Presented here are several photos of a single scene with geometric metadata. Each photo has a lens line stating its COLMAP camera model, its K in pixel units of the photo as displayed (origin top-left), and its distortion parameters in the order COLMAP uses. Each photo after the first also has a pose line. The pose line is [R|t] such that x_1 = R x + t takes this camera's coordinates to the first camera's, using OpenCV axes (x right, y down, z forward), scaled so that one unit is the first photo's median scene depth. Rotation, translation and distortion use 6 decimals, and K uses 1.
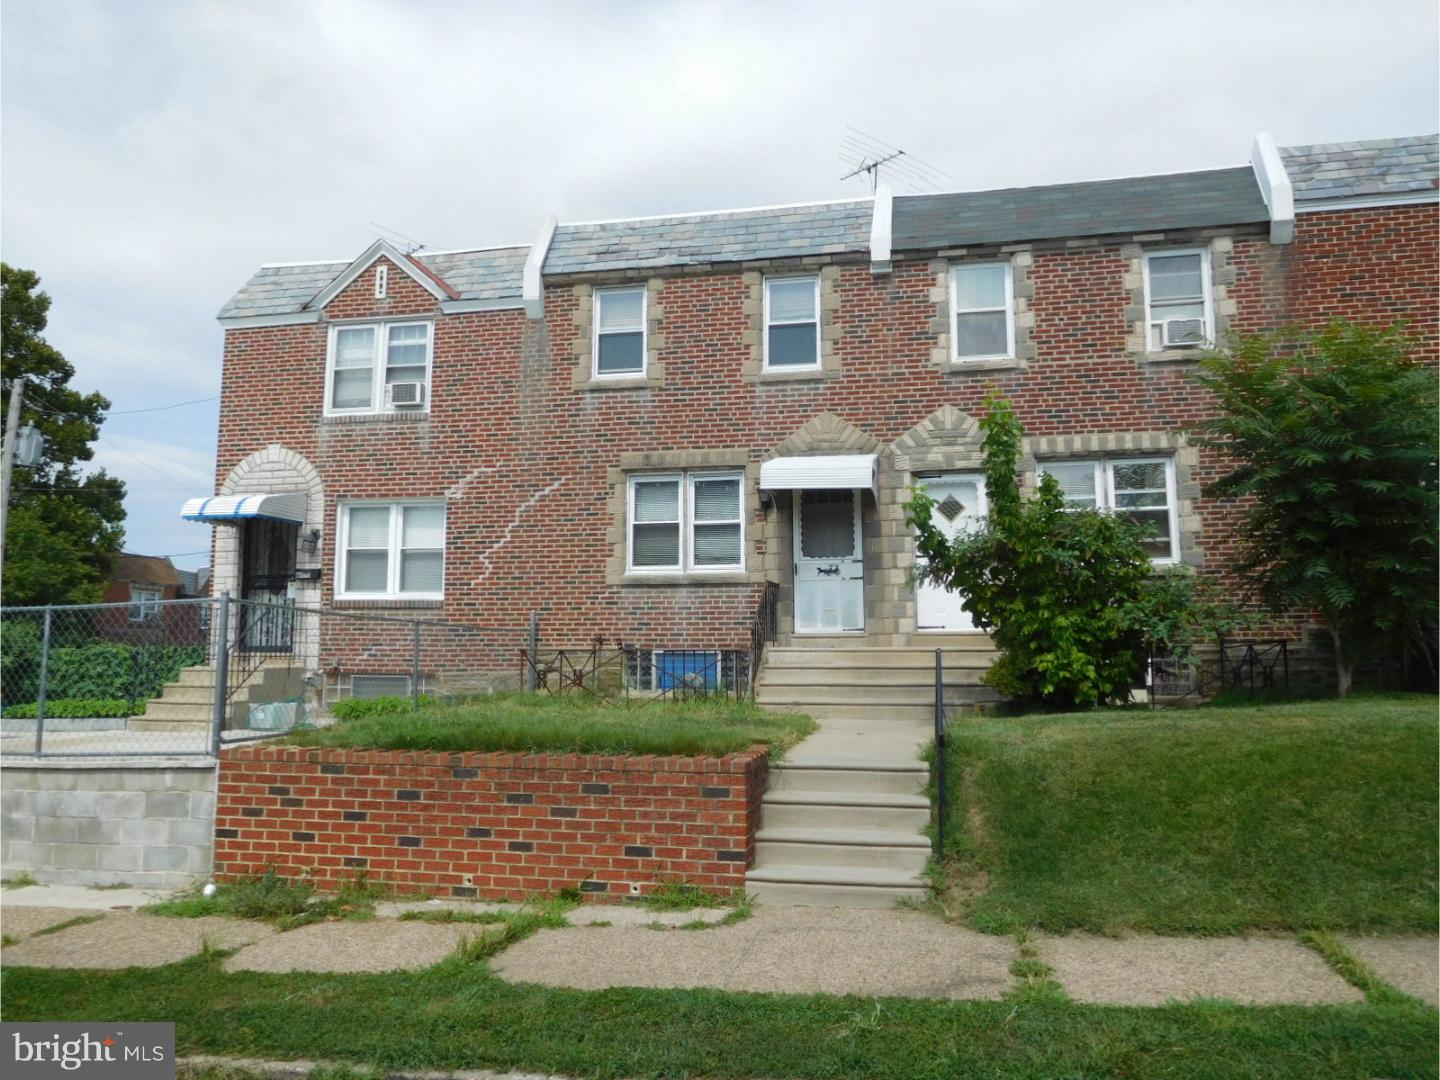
lens RADIAL K [[1075.4, 0, 725.2], [0, 1075.4, 539.1], [0, 0, 1]] dist [-0.011481, 0.007207]
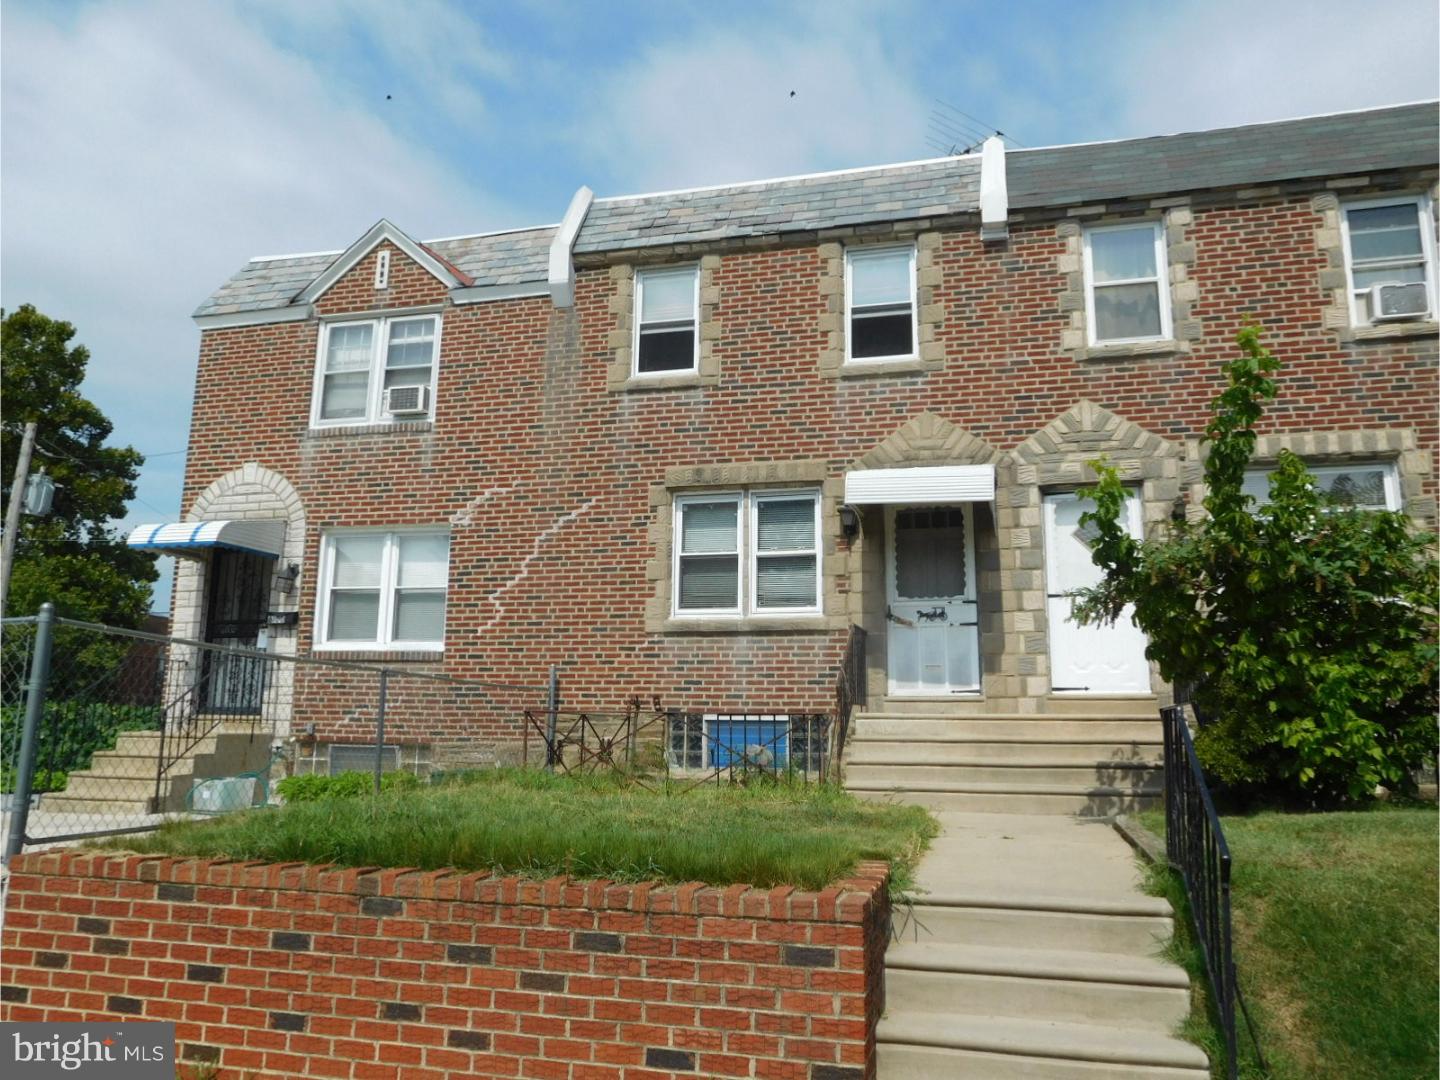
lens RADIAL K [[1075.4, 0, 726.1], [0, 1075.4, 543.7], [0, 0, 1]] dist [-0.011481, 0.007207]
pose [[0.998747, 0.002165, -0.049993, -0.012562], [-0.005469, 0.997801, -0.066053, 0.030229], [0.049741, 0.066244, 0.996563, 0.218687]]
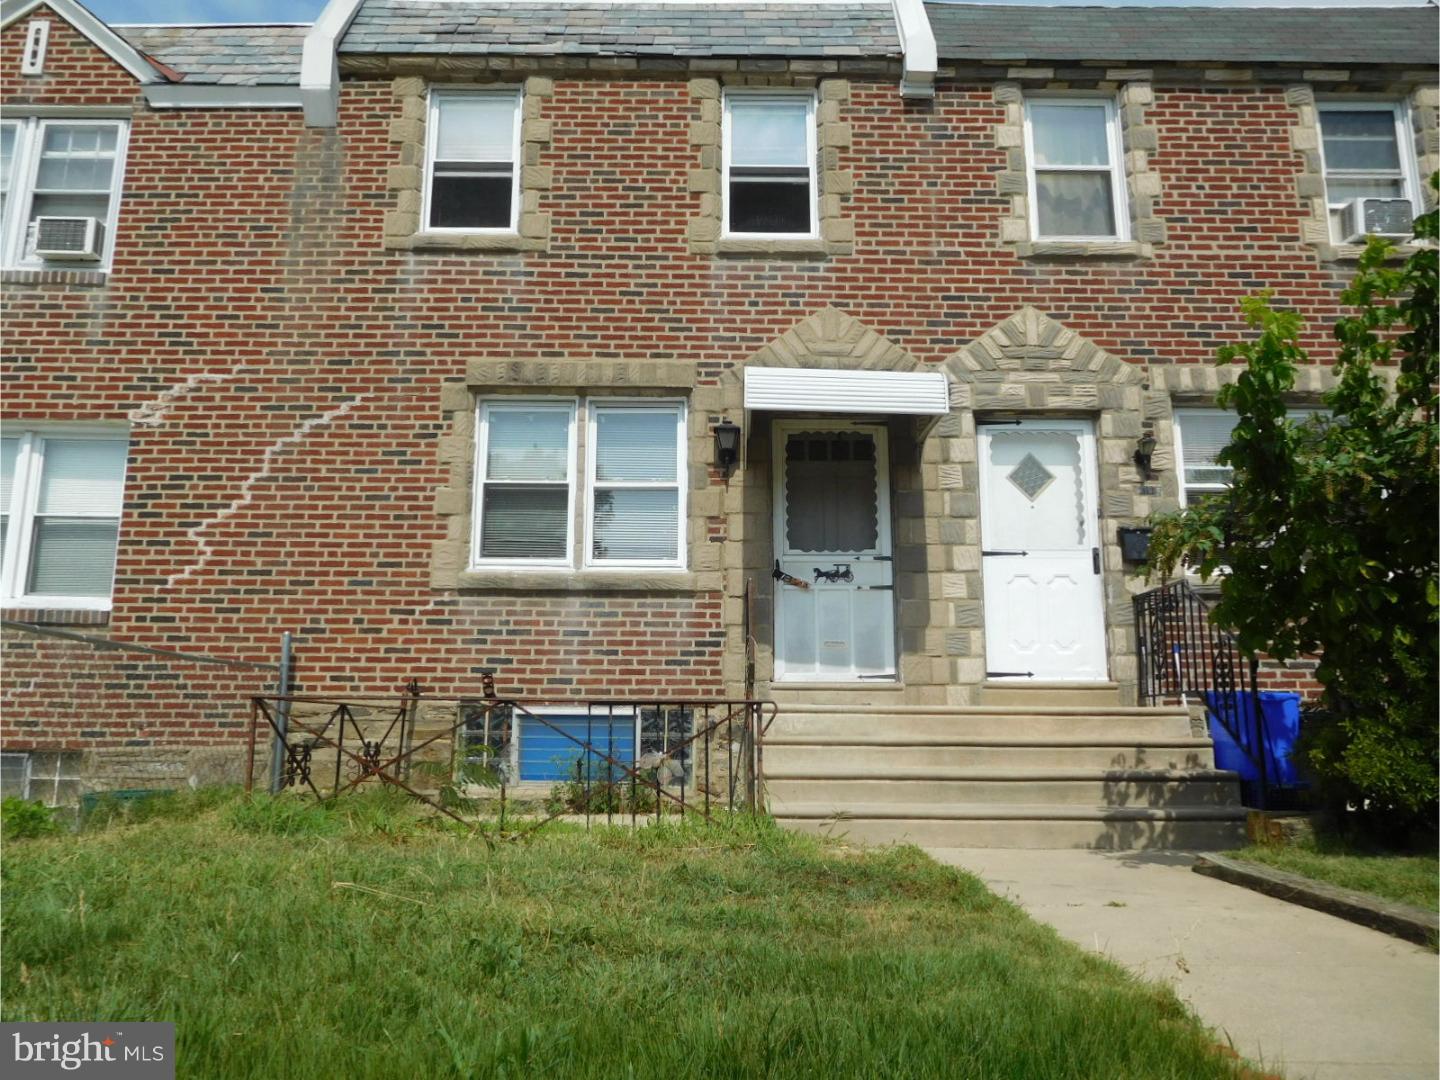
lens RADIAL K [[1075.4, 0, 717.4], [0, 1075.4, 542.4], [0, 0, 1]] dist [-0.011481, 0.007207]
pose [[0.979009, 0.043201, 0.199188, -0.079467], [-0.029825, 0.997124, -0.069672, 0.054191], [-0.201625, 0.062269, 0.977481, 0.442843]]
